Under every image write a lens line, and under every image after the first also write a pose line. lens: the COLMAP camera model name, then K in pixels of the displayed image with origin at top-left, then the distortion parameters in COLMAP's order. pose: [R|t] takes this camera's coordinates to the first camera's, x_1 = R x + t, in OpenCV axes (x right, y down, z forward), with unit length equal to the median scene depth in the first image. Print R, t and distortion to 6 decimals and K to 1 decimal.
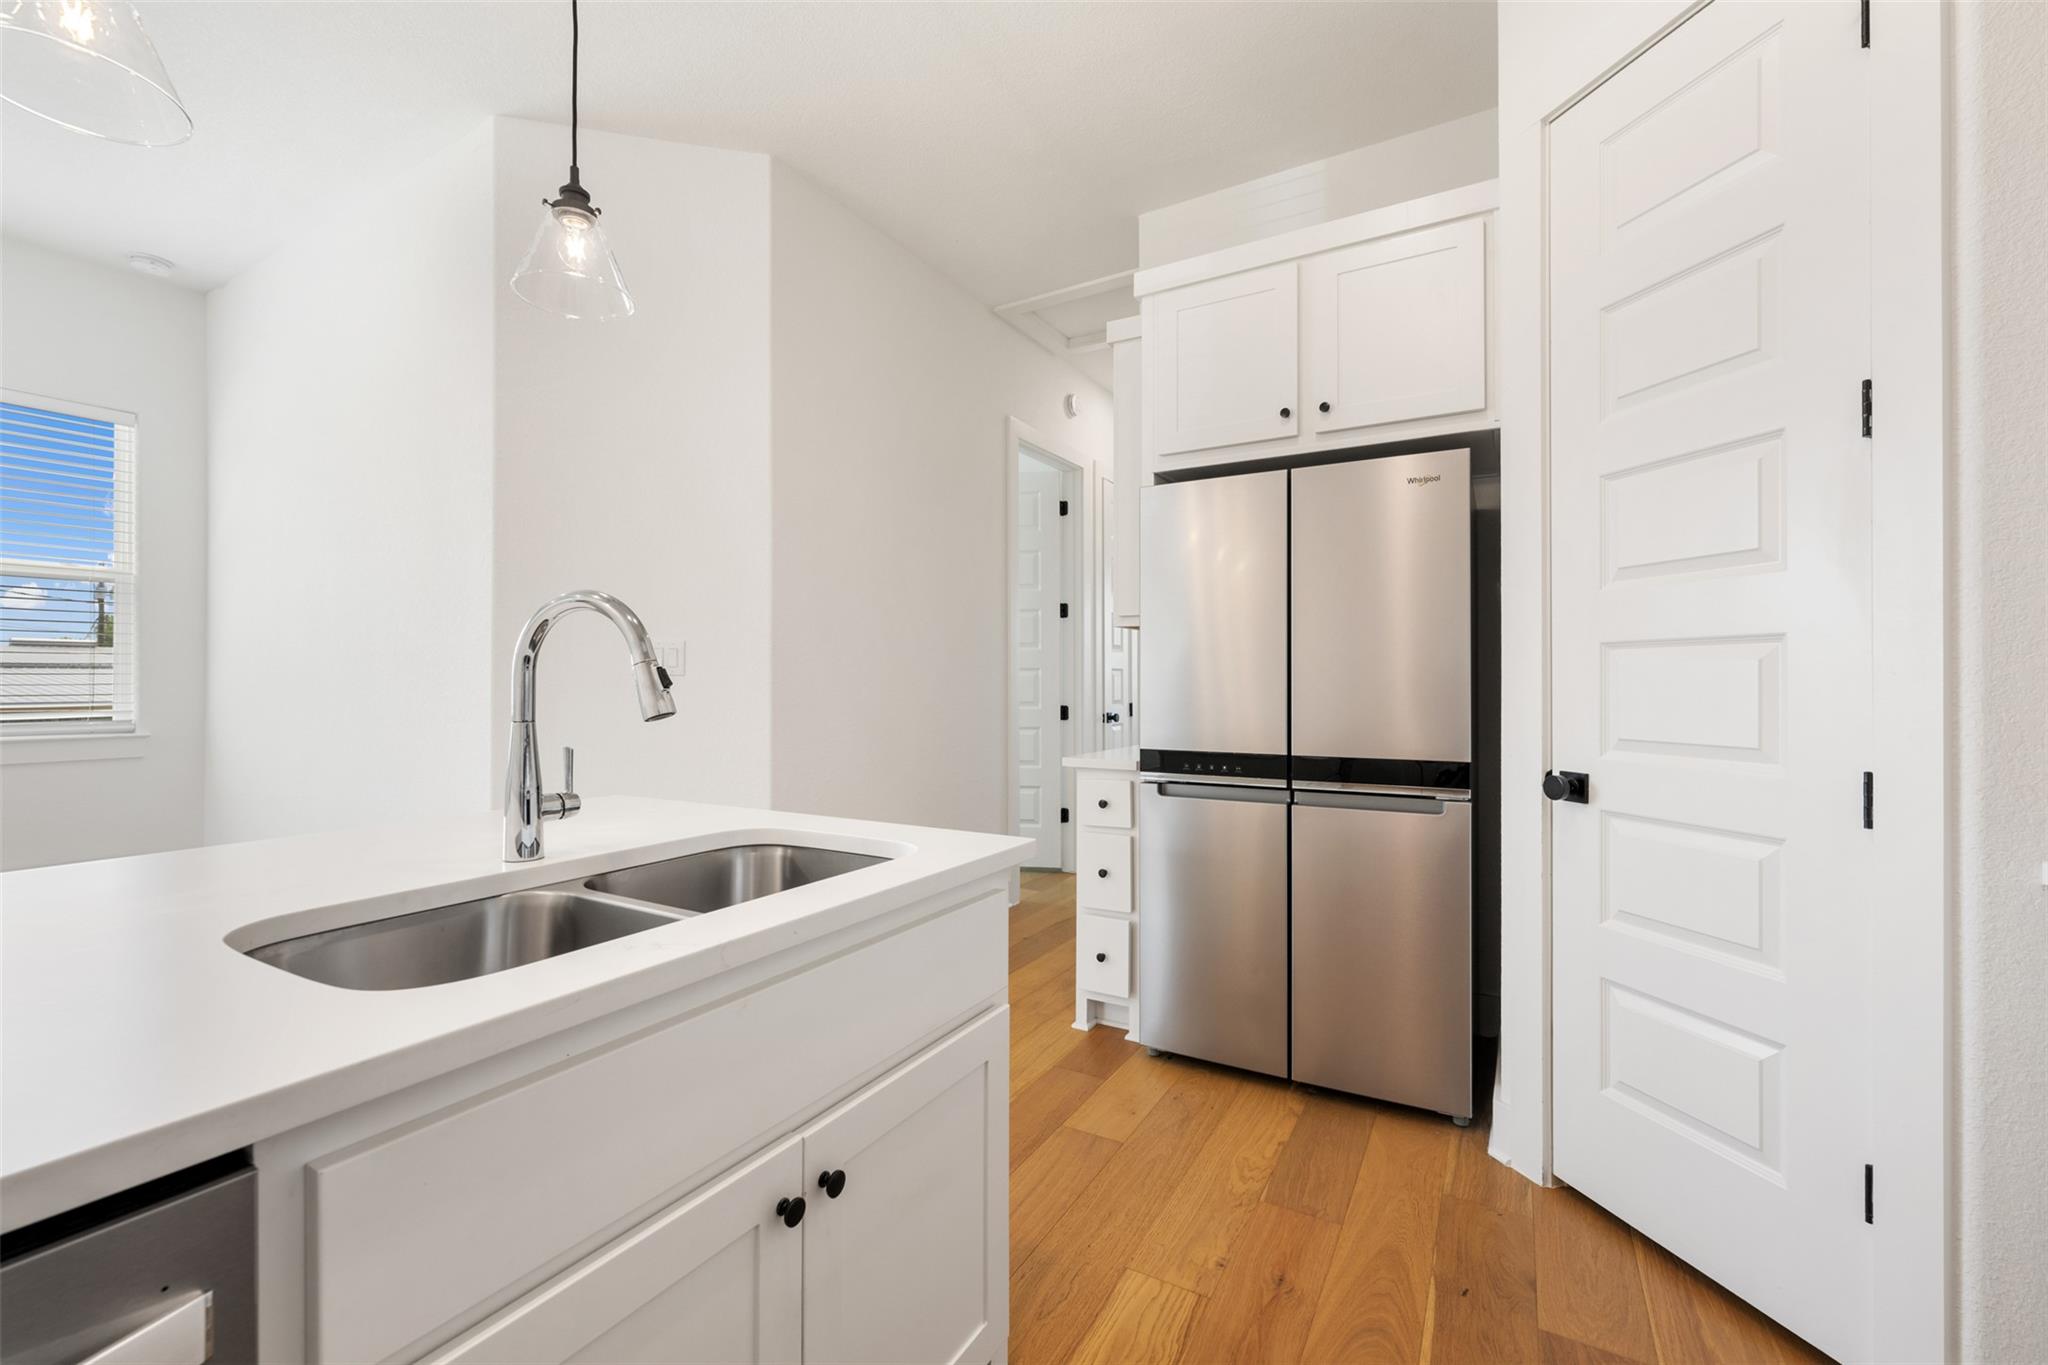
lens RADIAL K [[848.2, 0, 1014.2], [0, 848.2, 681.4], [0, 0, 1]] dist [0.003813, 0.000301]
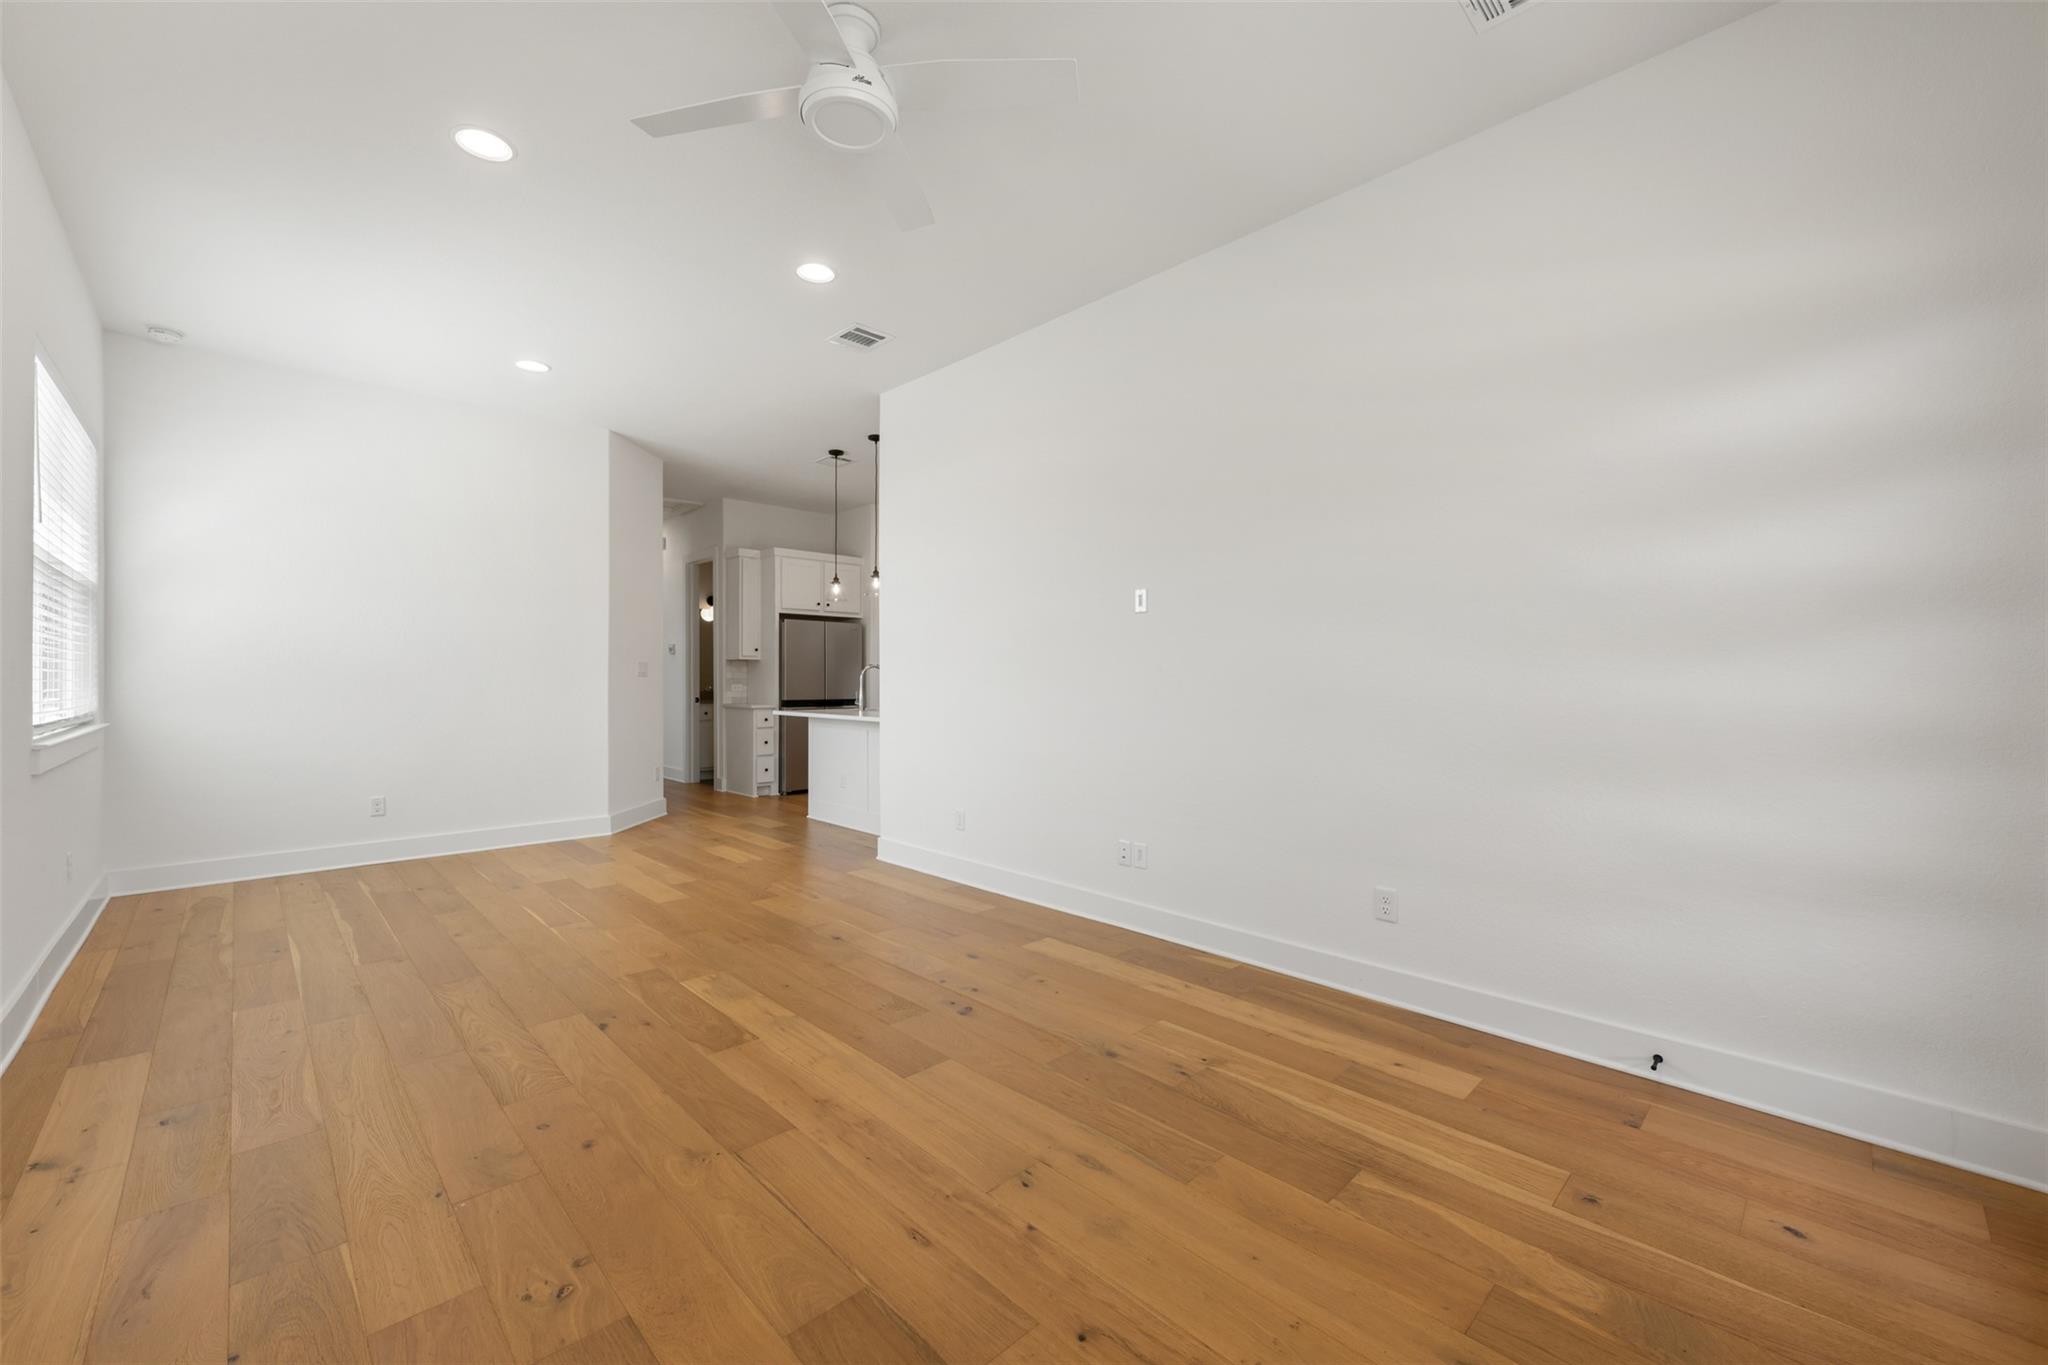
lens RADIAL K [[808.6, 0, 1022.1], [0, 808.6, 683.5], [0, 0, 1]] dist [-0.001000, 0.000397]
pose [[0.266780, -0.003744, 0.963750, -2.821928], [-0.004987, 0.999974, 0.005265, -0.005951], [-0.963745, -0.006211, 0.266754, -0.756810]]
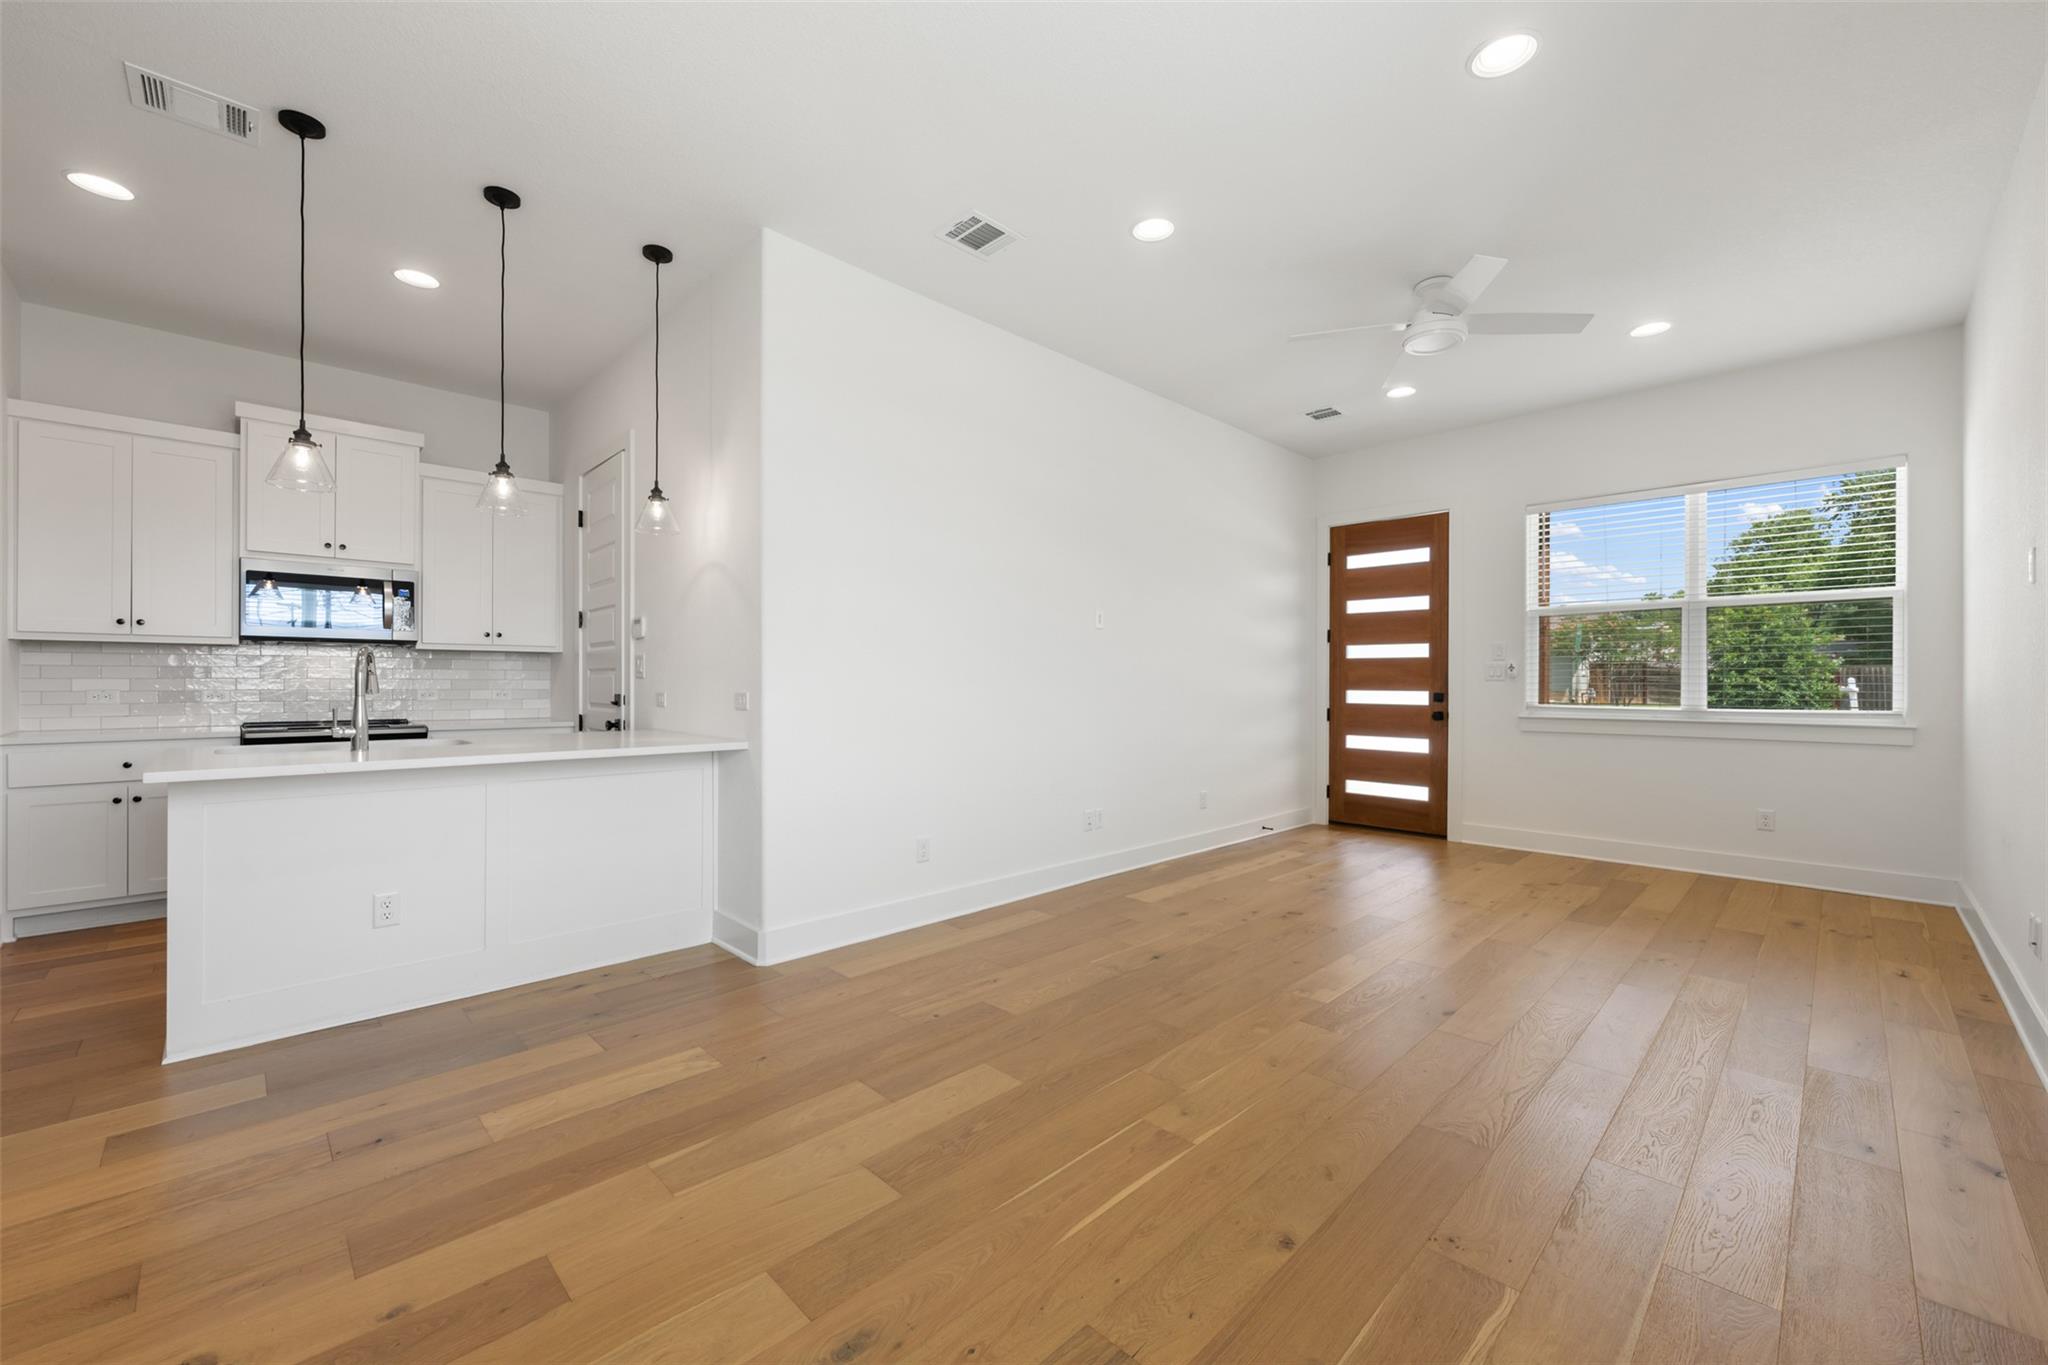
lens RADIAL K [[808.6, 0, 1020.7], [0, 808.6, 680.0], [0, 0, 1]] dist [-0.001000, 0.000397]
pose [[-0.965531, -0.001816, 0.260283, -1.580827], [-0.003241, 0.999982, -0.005045, 0.002618], [-0.260269, -0.005715, -0.965519, 1.436307]]
